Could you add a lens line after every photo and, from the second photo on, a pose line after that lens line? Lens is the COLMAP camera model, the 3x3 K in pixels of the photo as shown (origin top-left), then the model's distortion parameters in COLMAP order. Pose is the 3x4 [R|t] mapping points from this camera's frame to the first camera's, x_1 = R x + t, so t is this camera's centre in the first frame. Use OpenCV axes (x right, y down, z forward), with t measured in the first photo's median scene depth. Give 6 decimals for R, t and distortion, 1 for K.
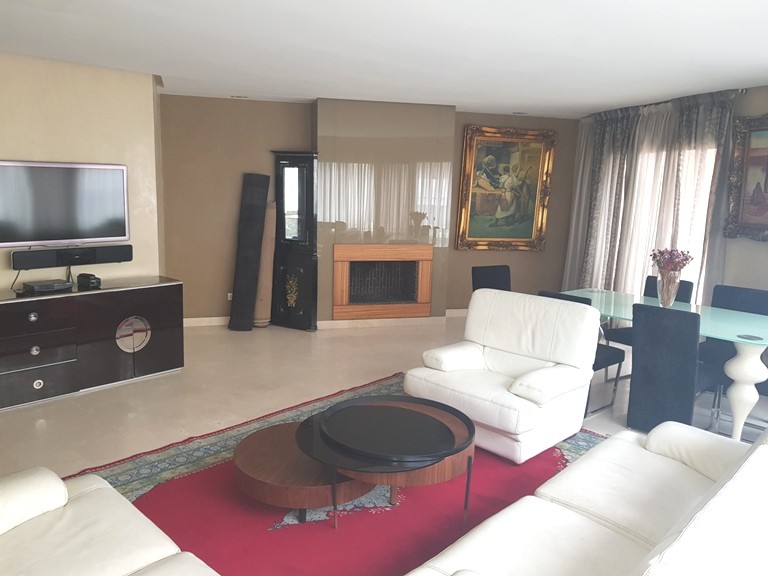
lens RADIAL K [[593.3, 0, 364.3], [0, 593.3, 284.3], [0, 0, 1]] dist [0.066926, -0.122363]
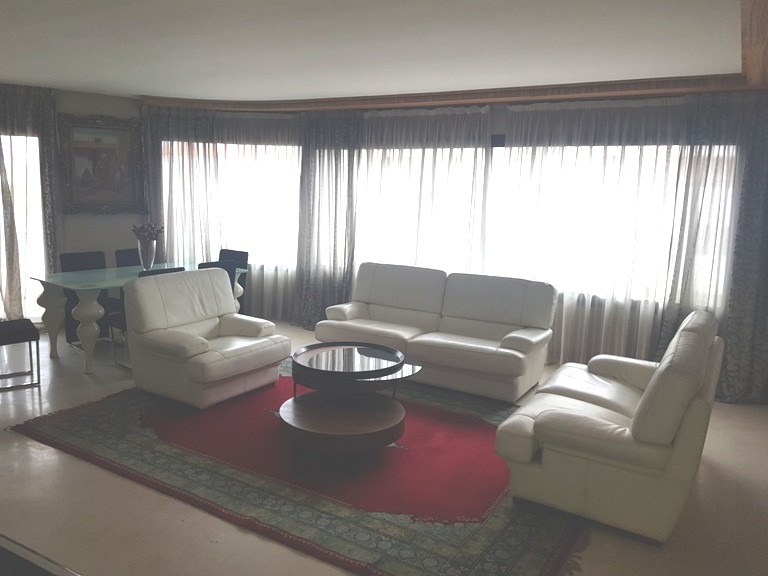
lens RADIAL K [[601.0, 0, 372.2], [0, 601.0, 276.0], [0, 0, 1]] dist [0.076701, -0.132524]
pose [[-0.232311, -0.169638, 0.957734, -0.719291], [0.127389, 0.970885, 0.202867, -0.127197], [-0.964263, 0.169133, -0.203937, 0.680880]]
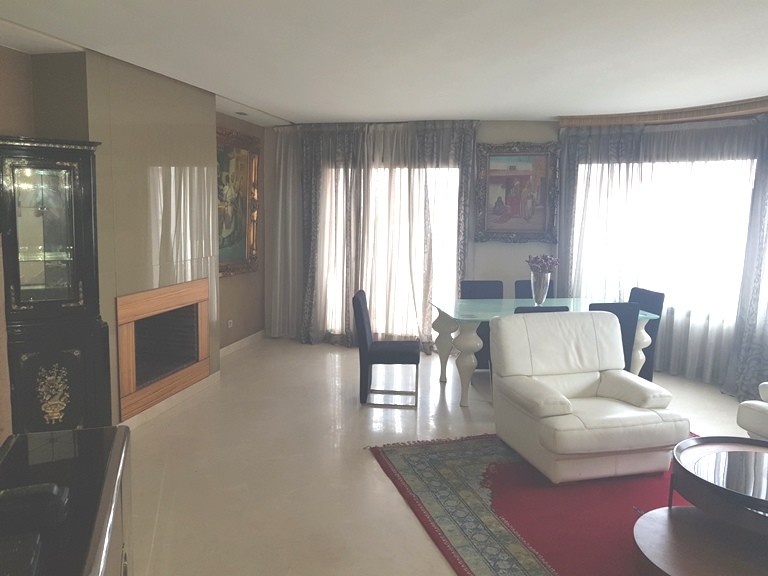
lens RADIAL K [[601.0, 0, 372.2], [0, 601.0, 276.0], [0, 0, 1]] dist [0.076701, -0.132524]
pose [[0.480496, -0.117876, 0.869039, -0.570856], [0.138777, 0.988661, 0.057371, -0.110052], [-0.865947, 0.093036, 0.491406, 0.590224]]
